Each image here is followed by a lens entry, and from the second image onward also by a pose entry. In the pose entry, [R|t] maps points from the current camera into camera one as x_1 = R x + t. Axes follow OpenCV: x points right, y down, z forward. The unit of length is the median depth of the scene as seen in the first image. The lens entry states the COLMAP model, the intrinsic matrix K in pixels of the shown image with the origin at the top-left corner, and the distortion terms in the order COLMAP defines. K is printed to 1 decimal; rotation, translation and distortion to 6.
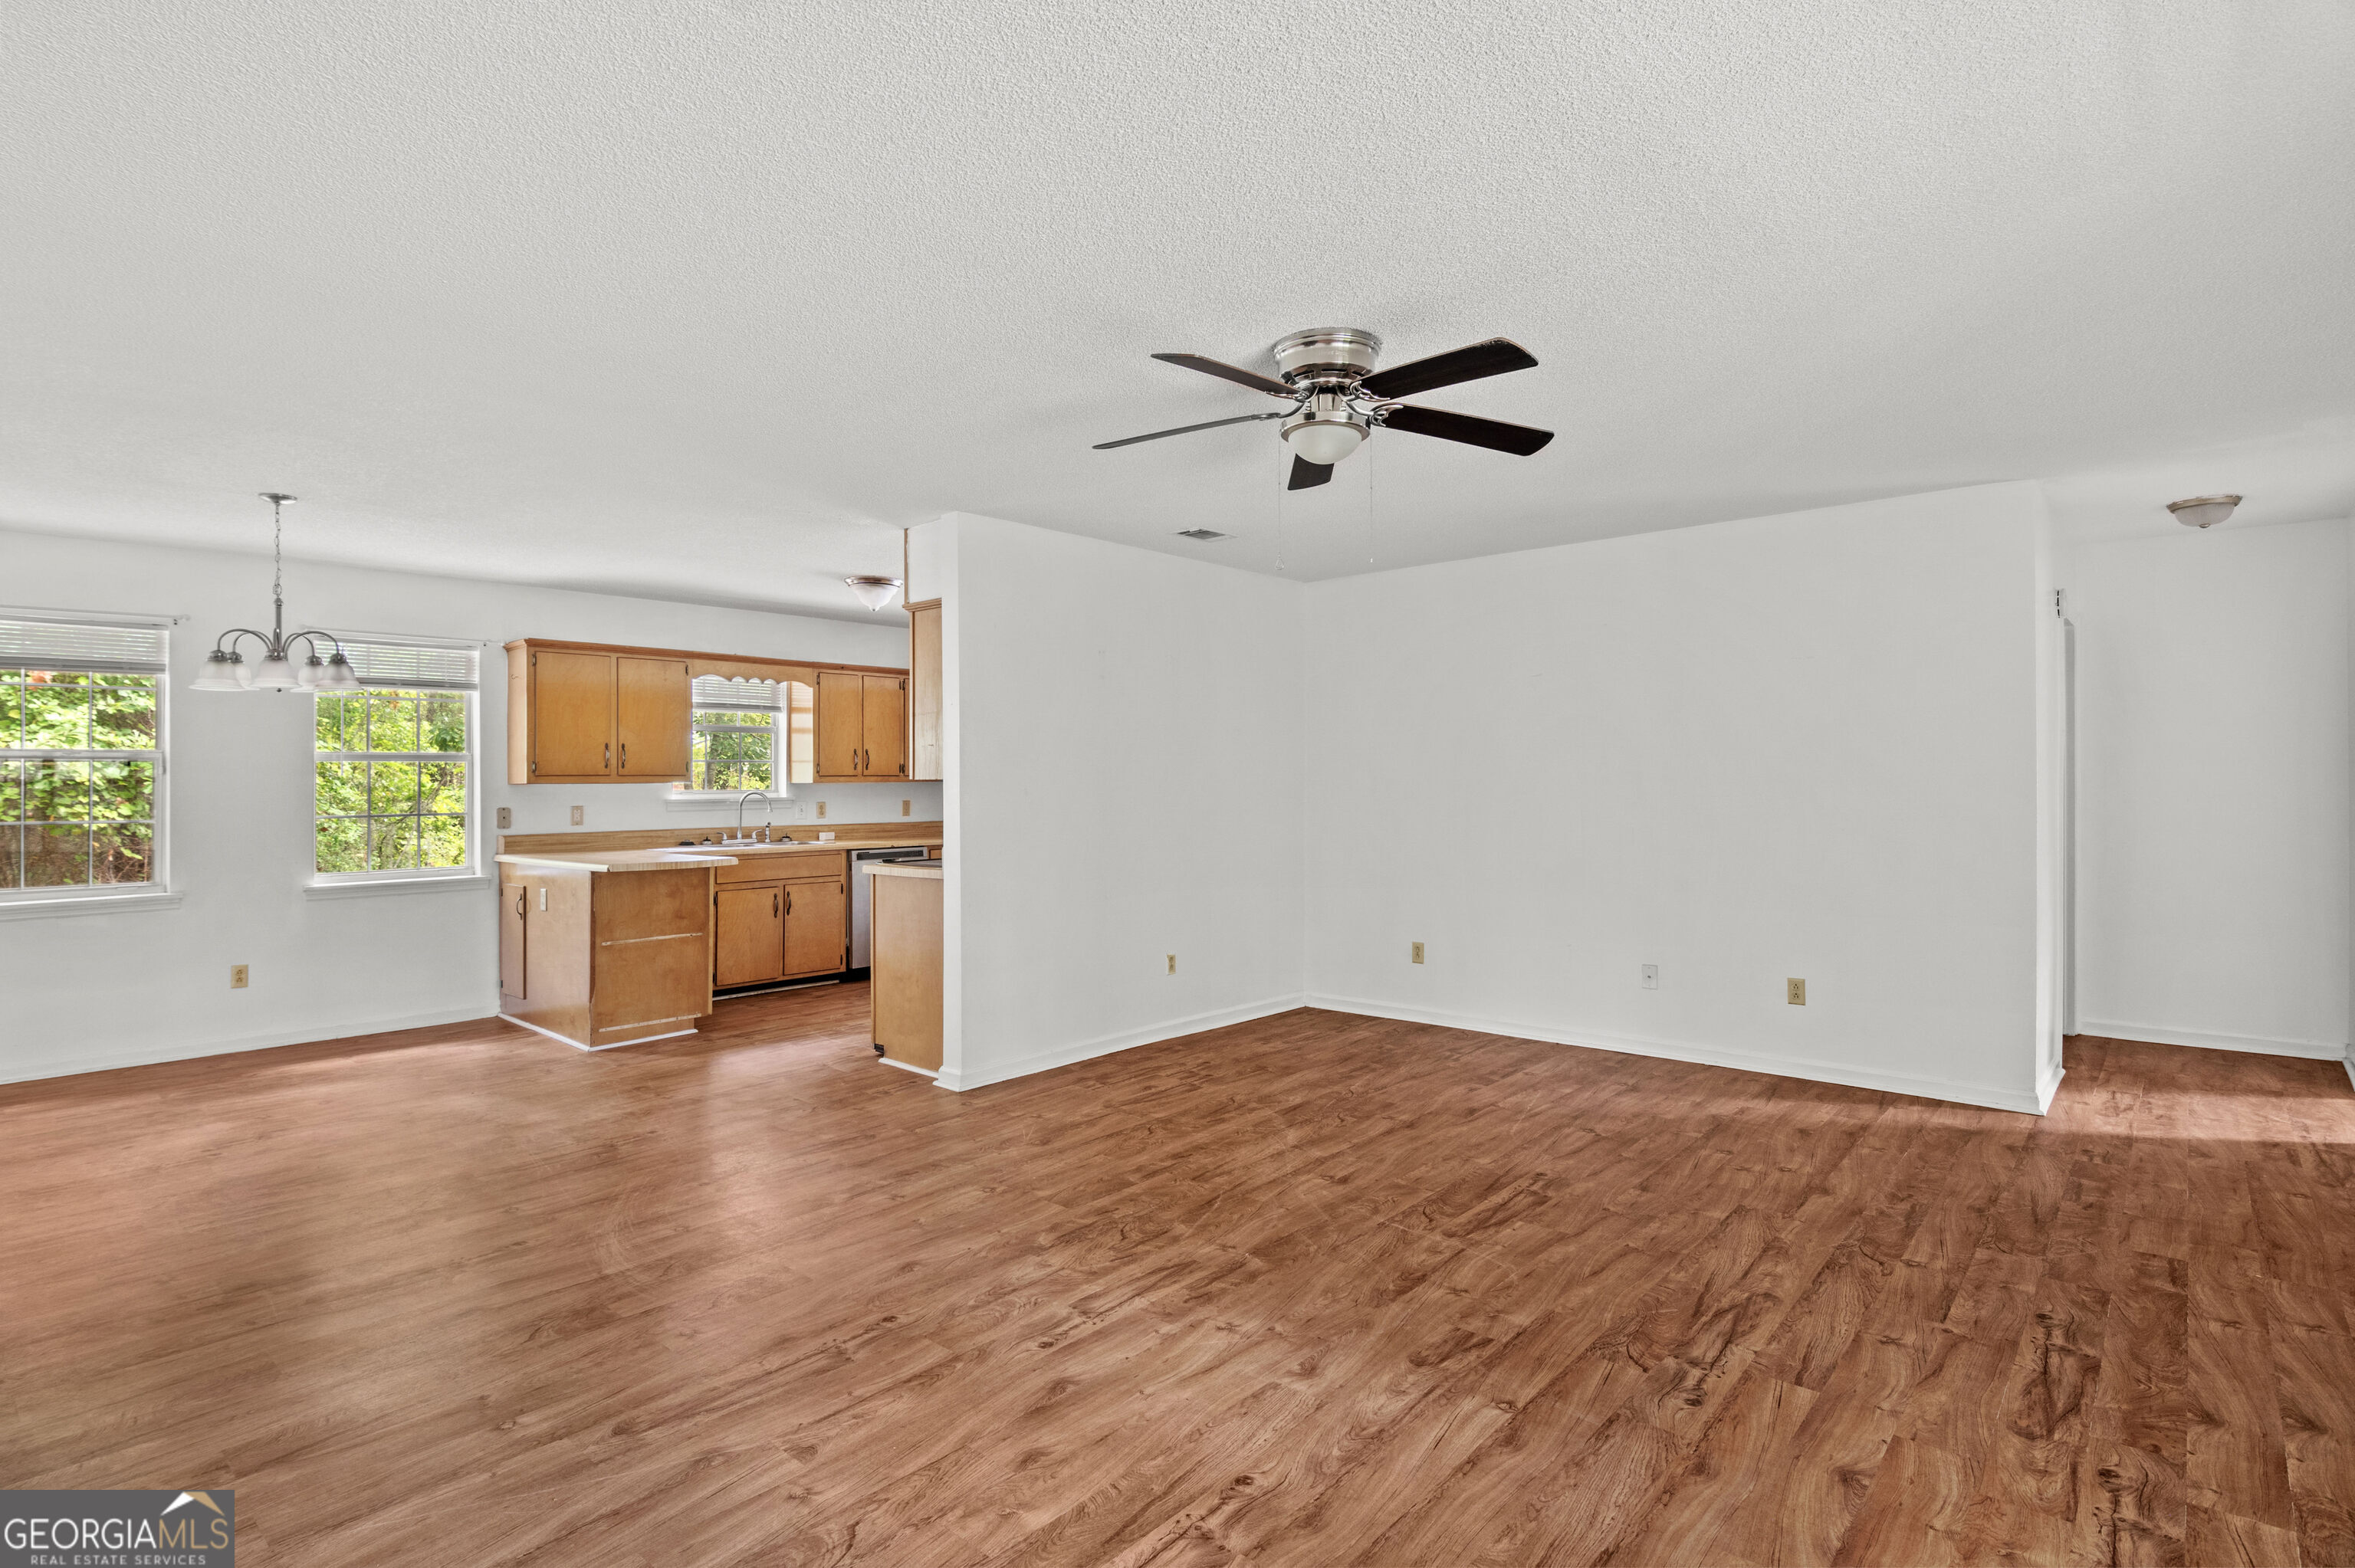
lens RADIAL K [[1163.5, 0, 1157.2], [0, 1163.5, 779.4], [0, 0, 1]] dist [-0.003340, -0.012007]
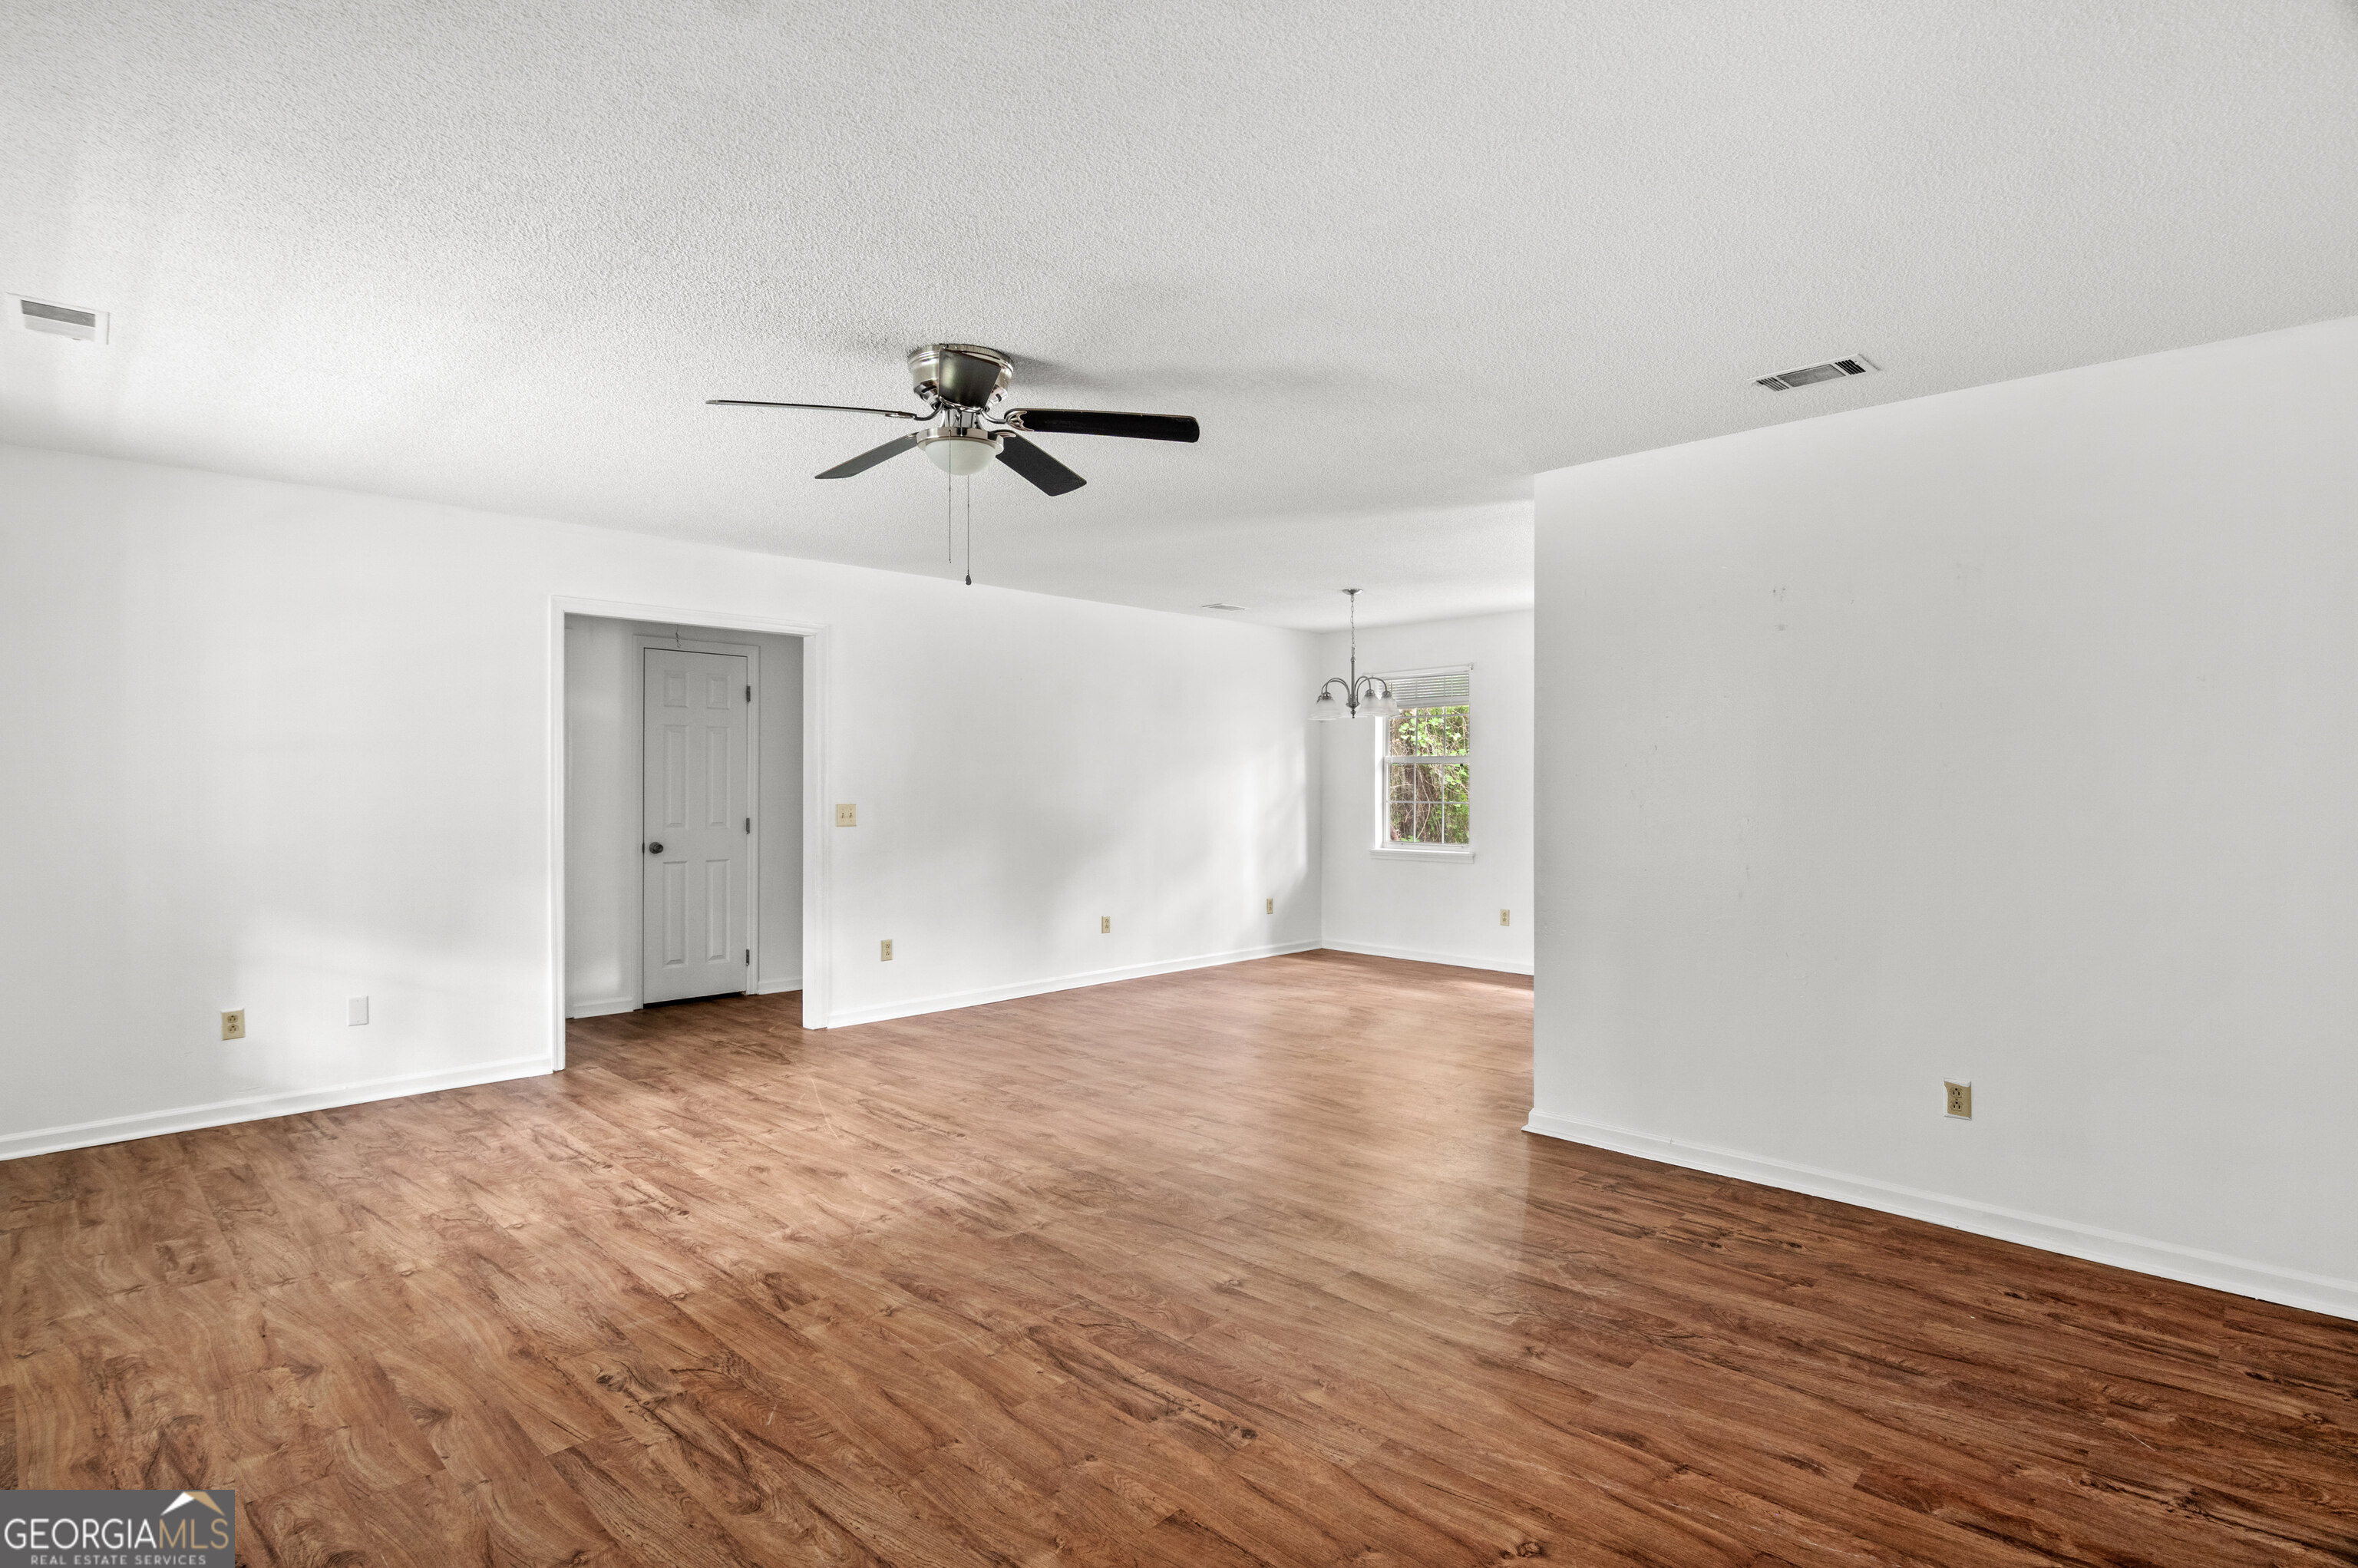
lens RADIAL K [[1165.1, 0, 1158.7], [0, 1165.1, 779.4], [0, 0, 1]] dist [-0.003340, -0.012007]
pose [[-0.048537, 0.005240, -0.998808, 1.084319], [0.000912, 0.999986, 0.005202, -0.006865], [0.998821, -0.000658, -0.048541, 1.134520]]
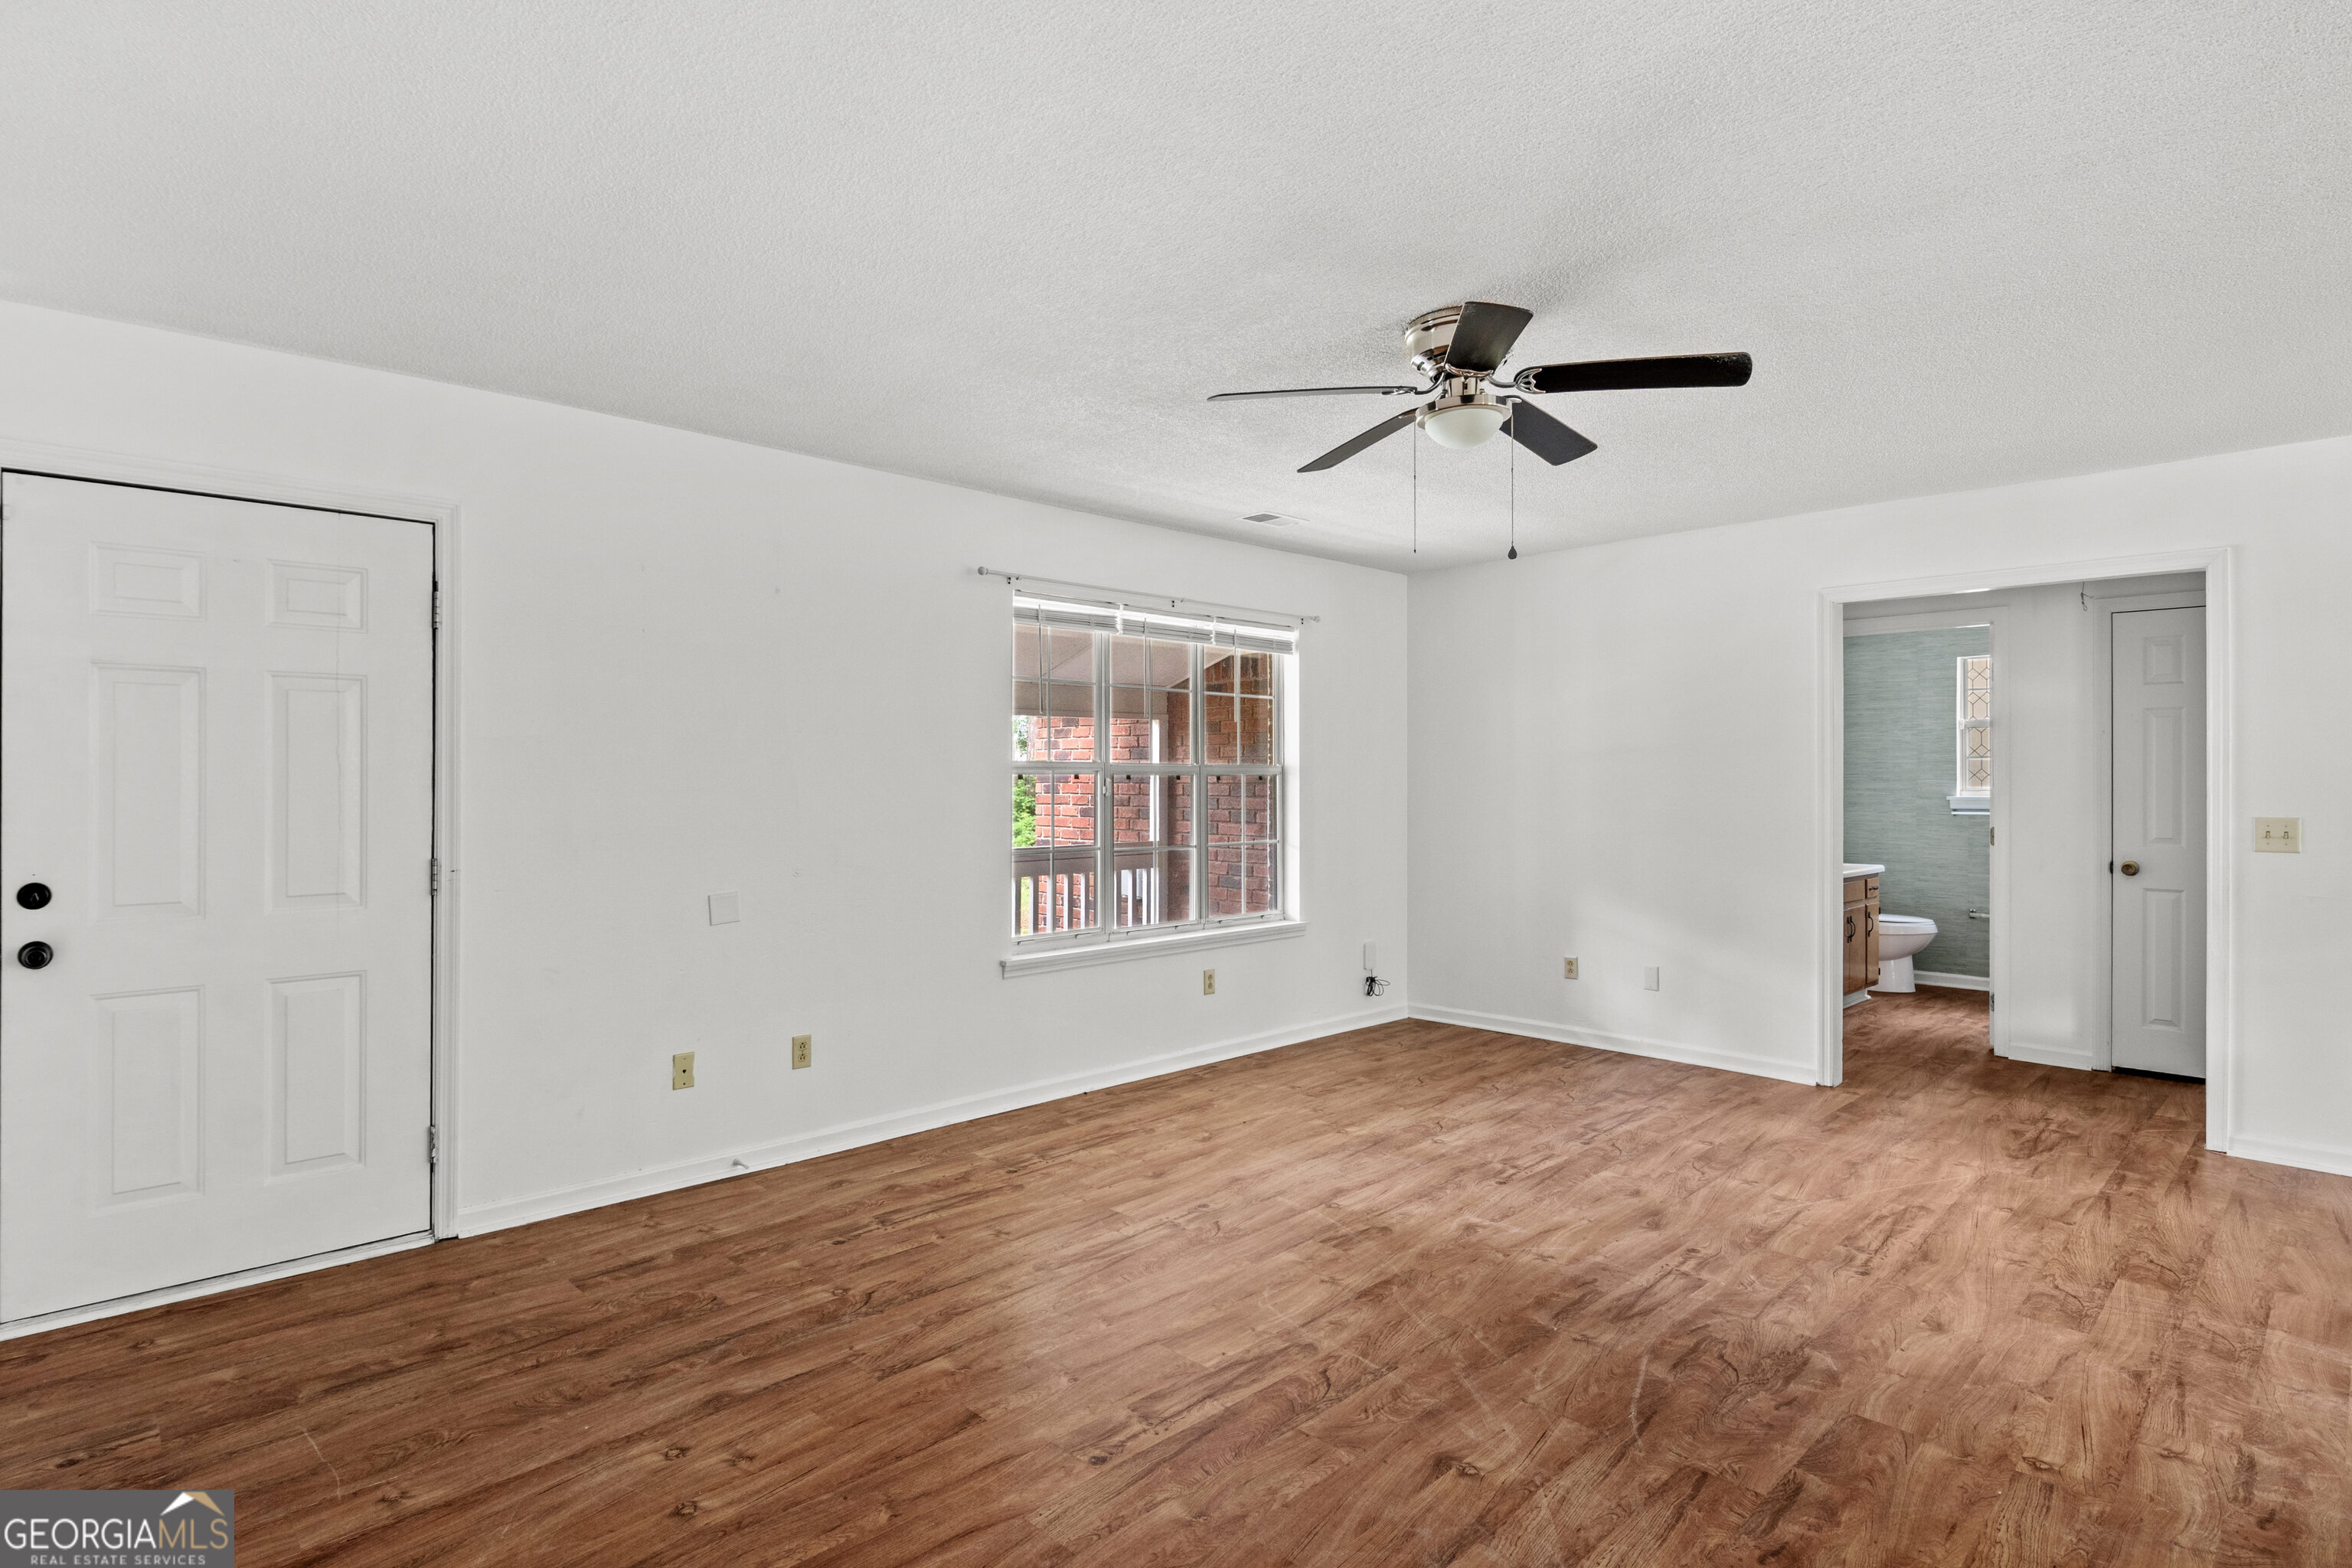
lens RADIAL K [[1194.3, 0, 1172.6], [0, 1194.3, 748.3], [0, 0, 1]] dist [-0.001035, -0.009152]
pose [[-0.997717, 0.007039, 0.067168, 0.289338], [0.005059, 0.999549, -0.029609, -0.000067], [-0.067346, -0.029201, -0.997302, 1.854182]]
